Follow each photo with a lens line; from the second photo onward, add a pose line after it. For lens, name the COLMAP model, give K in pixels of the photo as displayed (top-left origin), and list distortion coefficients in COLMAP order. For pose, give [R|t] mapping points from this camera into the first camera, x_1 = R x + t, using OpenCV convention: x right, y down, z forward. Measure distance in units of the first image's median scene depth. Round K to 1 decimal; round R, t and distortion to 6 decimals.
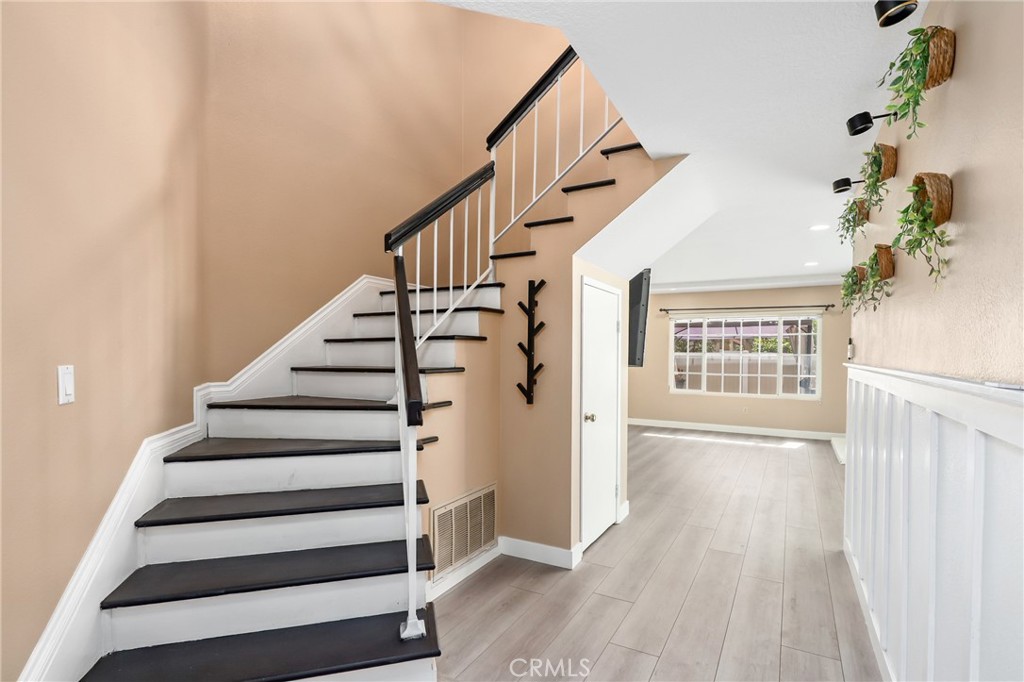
lens RADIAL K [[496.4, 0, 512.5], [0, 496.4, 364.2], [0, 0, 1]] dist [0.000030, -0.000019]
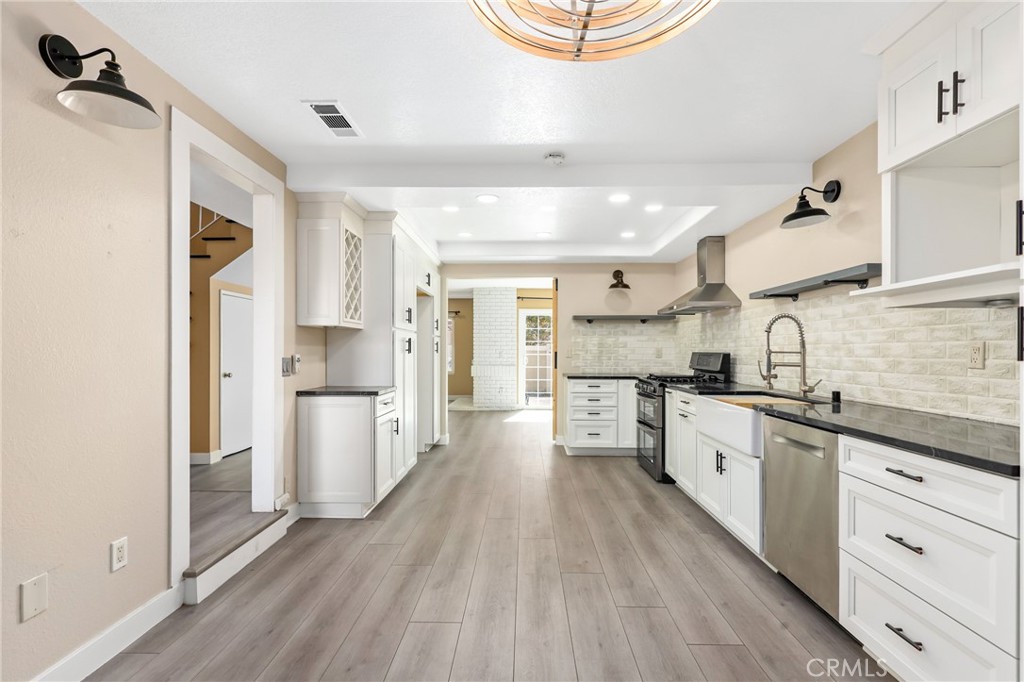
lens RADIAL K [[466.5, 0, 514.3], [0, 466.5, 350.0], [0, 0, 1]] dist [0.000491, 0.000210]
pose [[0.881784, -0.005371, 0.471623, 0.262936], [0.016291, 0.999685, -0.019074, 0.068059], [-0.471372, 0.024502, 0.881594, -0.814463]]
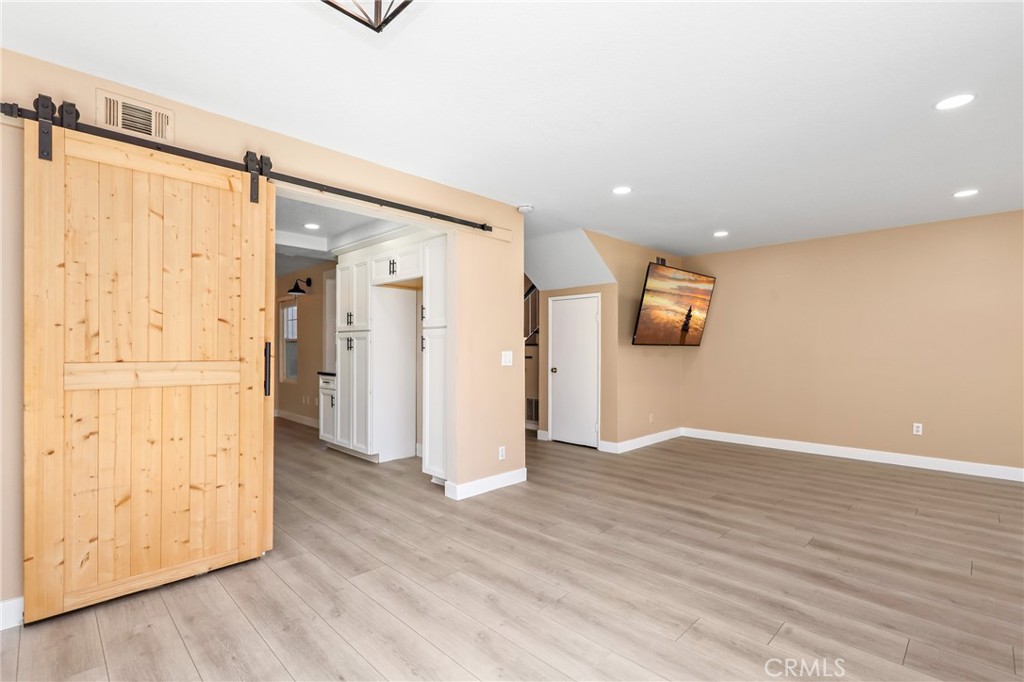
lens RADIAL K [[470.0, 0, 521.2], [0, 470.0, 347.2], [0, 0, 1]] dist [-0.000422, -0.000176]
pose [[-0.256835, -0.012139, -0.966379, 1.921143], [-0.028395, 0.999584, -0.005009, 0.031308], [0.966038, 0.026154, -0.257073, 1.335311]]
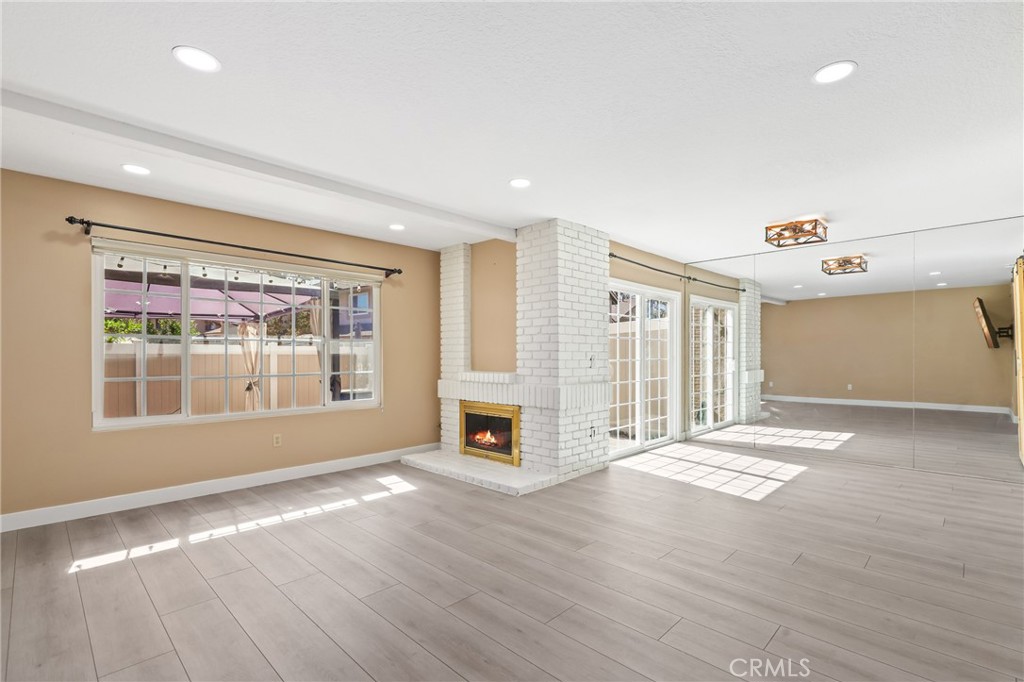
lens RADIAL K [[472.8, 0, 523.4], [0, 472.8, 358.5], [0, 0, 1]] dist [0.005385, 0.000422]
pose [[0.244325, -0.017307, 0.969539, 0.069628], [0.027351, 0.999566, 0.010950, 0.009627], [-0.969308, 0.023843, 0.244692, 1.524030]]
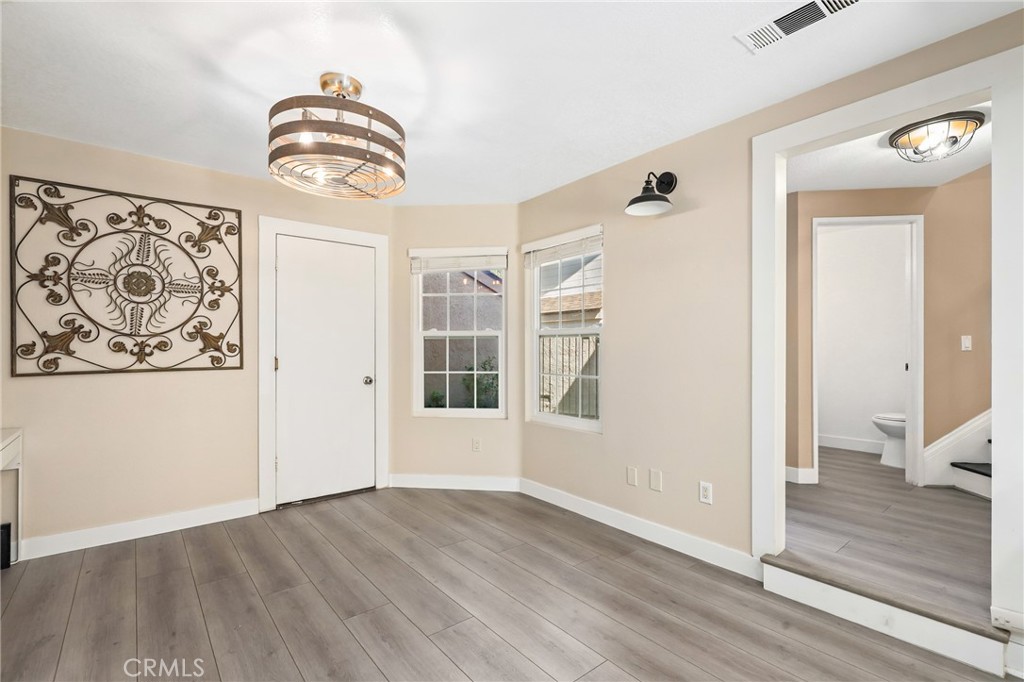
lens RADIAL K [[466.5, 0, 514.3], [0, 466.5, 350.0], [0, 0, 1]] dist [0.000491, 0.000210]
pose [[-0.364193, -0.006879, -0.931298, 0.967422], [-0.026184, 0.999653, 0.002855, 0.056648], [0.930955, 0.025425, -0.364247, -0.115410]]
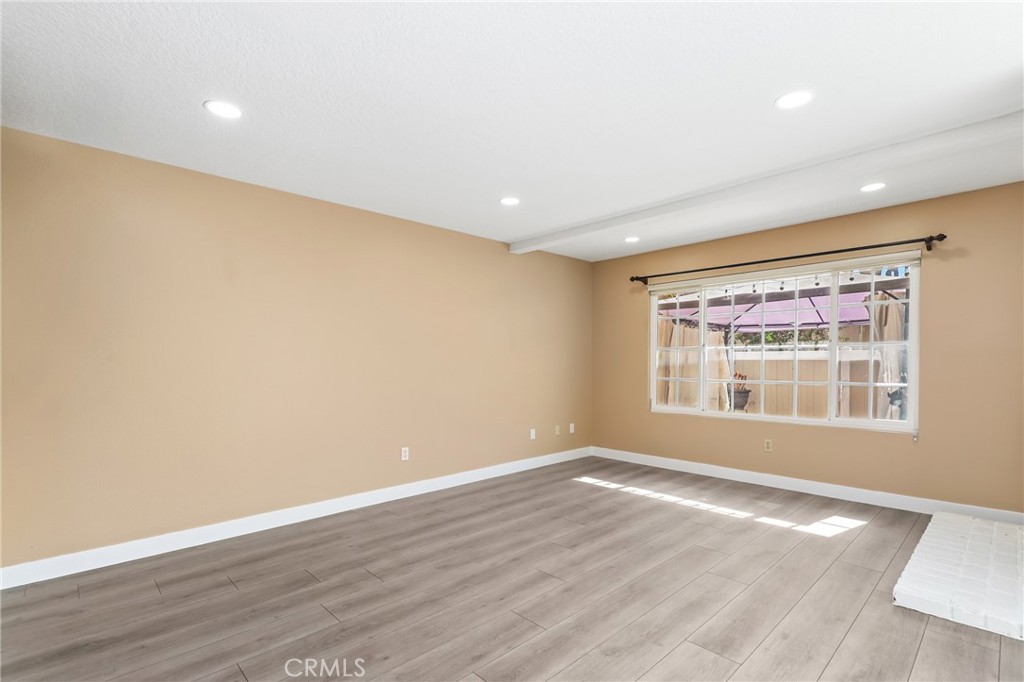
lens RADIAL K [[478.4, 0, 513.8], [0, 478.4, 376.4], [0, 0, 1]] dist [0.000414, 0.000423]
pose [[0.956451, -0.004257, -0.291863, 0.884260], [0.005100, 0.999985, 0.002126, 0.030305], [0.291850, -0.003522, 0.956458, 1.003754]]
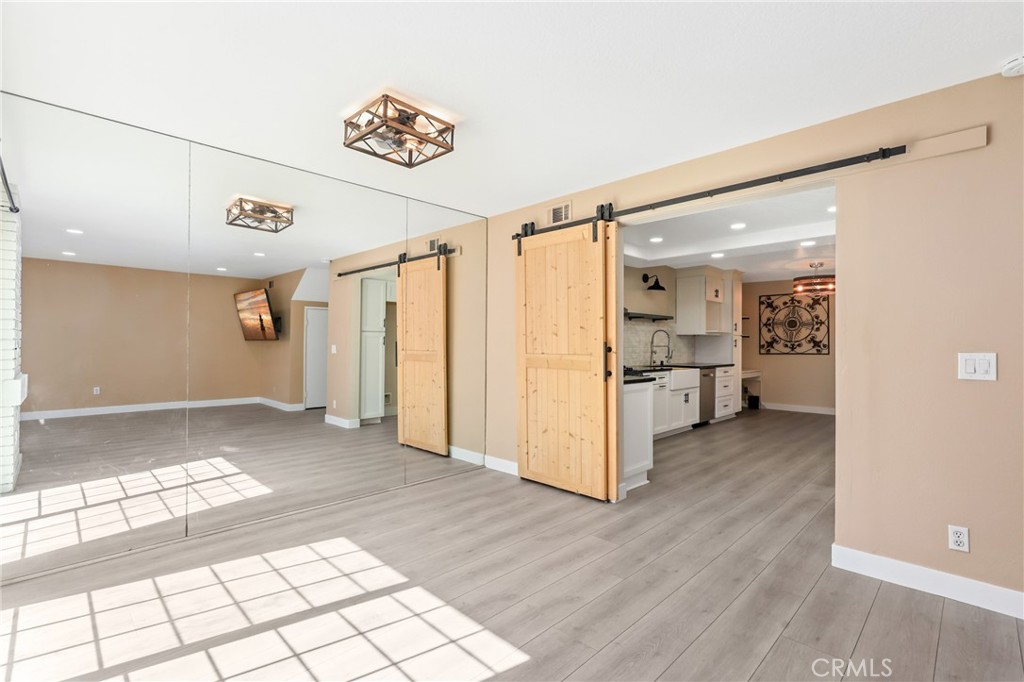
lens RADIAL K [[464.0, 0, 516.3], [0, 464.0, 340.7], [0, 0, 1]] dist [0.001983, 0.000077]
pose [[-0.964478, -0.009209, 0.264002, 1.194681], [-0.005324, 0.999867, 0.015427, 0.013357], [-0.264109, 0.013474, -0.964399, 1.775539]]
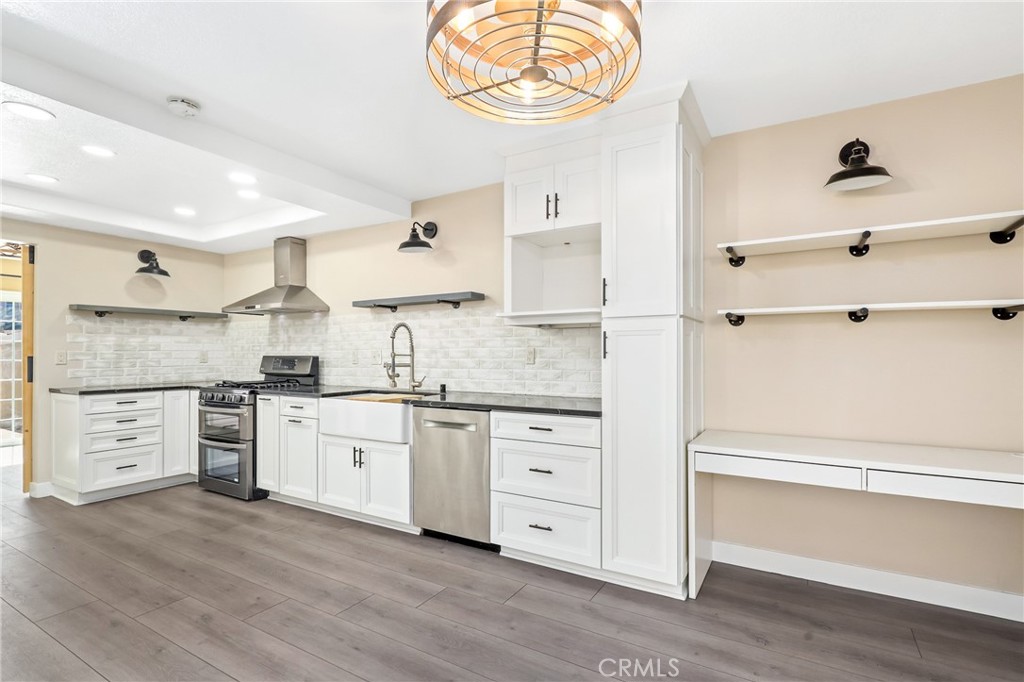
lens RADIAL K [[481.2, 0, 533.2], [0, 481.2, 353.8], [0, 0, 1]] dist [-0.000493, 0.000014]
pose [[0.004808, -0.008344, 0.999954, 0.040867], [0.026484, 0.999615, 0.008214, 0.059992], [-0.999638, 0.026443, 0.005027, -0.582622]]
